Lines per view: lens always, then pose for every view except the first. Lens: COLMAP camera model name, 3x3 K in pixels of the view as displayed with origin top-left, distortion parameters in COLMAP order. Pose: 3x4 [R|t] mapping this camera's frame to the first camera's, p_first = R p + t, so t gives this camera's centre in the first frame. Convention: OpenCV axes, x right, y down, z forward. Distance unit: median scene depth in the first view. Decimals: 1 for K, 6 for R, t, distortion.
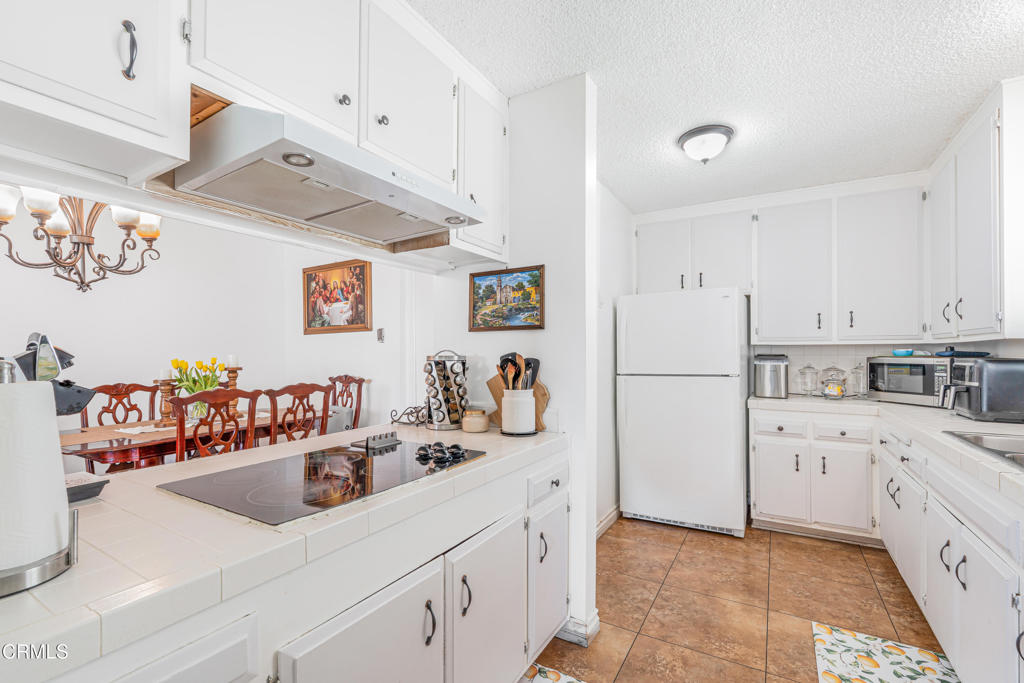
lens RADIAL K [[455.9, 0, 503.7], [0, 455.9, 350.2], [0, 0, 1]] dist [-0.007353, 0.002593]
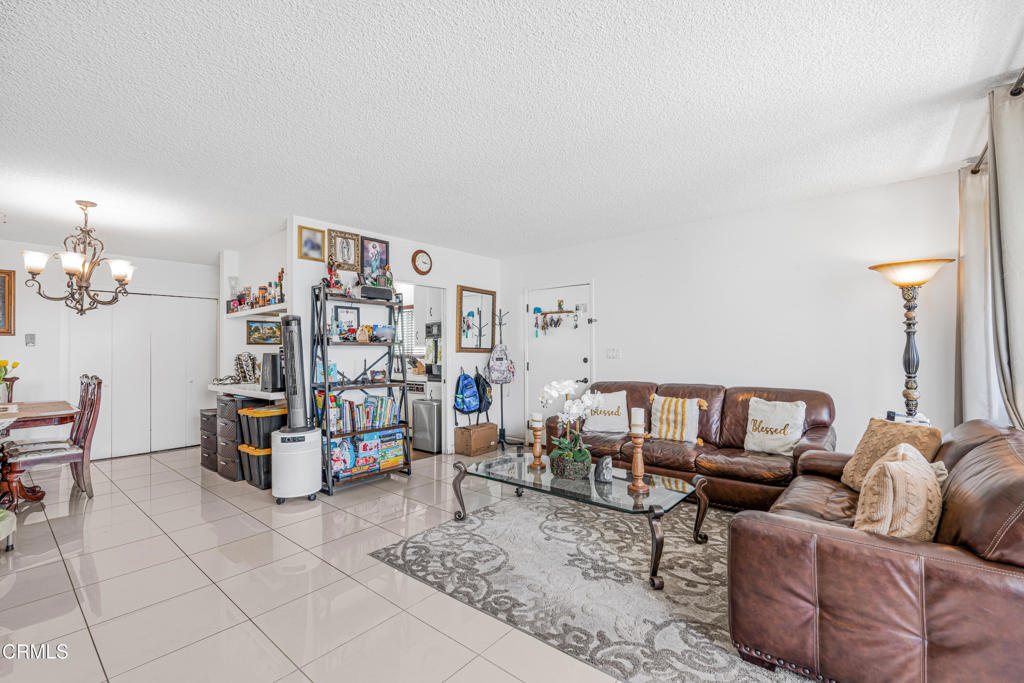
lens RADIAL K [[455.9, 0, 514.7], [0, 455.9, 344.9], [0, 0, 1]] dist [-0.007353, 0.002593]
pose [[0.164080, 0.019779, 0.986249, -2.249951], [0.002382, 0.999788, -0.020447, 0.013830], [-0.986444, 0.005705, 0.163998, -0.798516]]
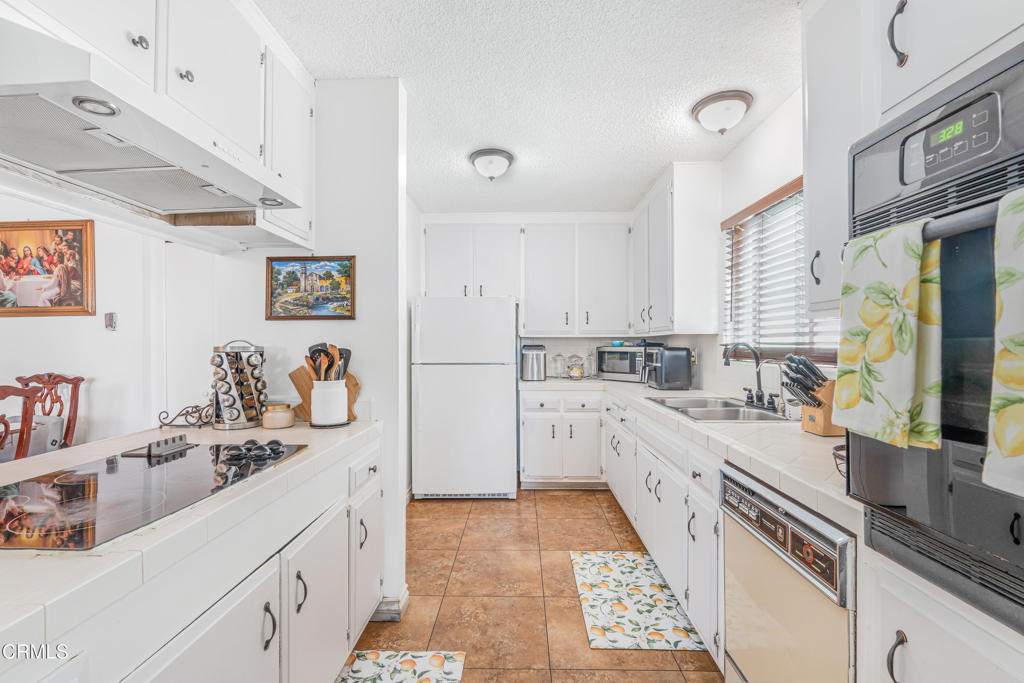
lens RADIAL K [[454.6, 0, 508.9], [0, 454.6, 341.7], [0, 0, 1]] dist [-0.002615, 0.000672]
pose [[0.871626, 0.002159, 0.490166, -0.099572], [-0.002301, 0.999997, -0.000313, 0.001879], [-0.490166, -0.000855, 0.871629, -0.039274]]
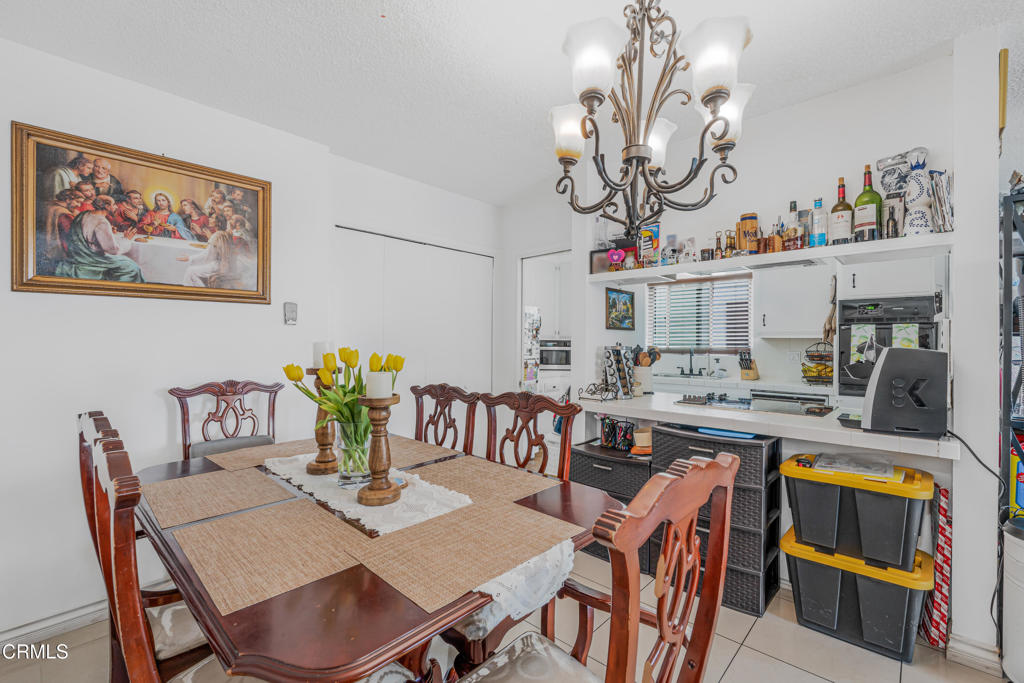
lens RADIAL K [[455.9, 0, 506.7], [0, 455.9, 333.5], [0, 0, 1]] dist [-0.007353, 0.002593]
pose [[0.183976, 0.030873, 0.982446, -1.539760], [-0.012133, 0.999502, -0.029137, 0.019025], [-0.982856, -0.006559, 0.184259, 1.068241]]
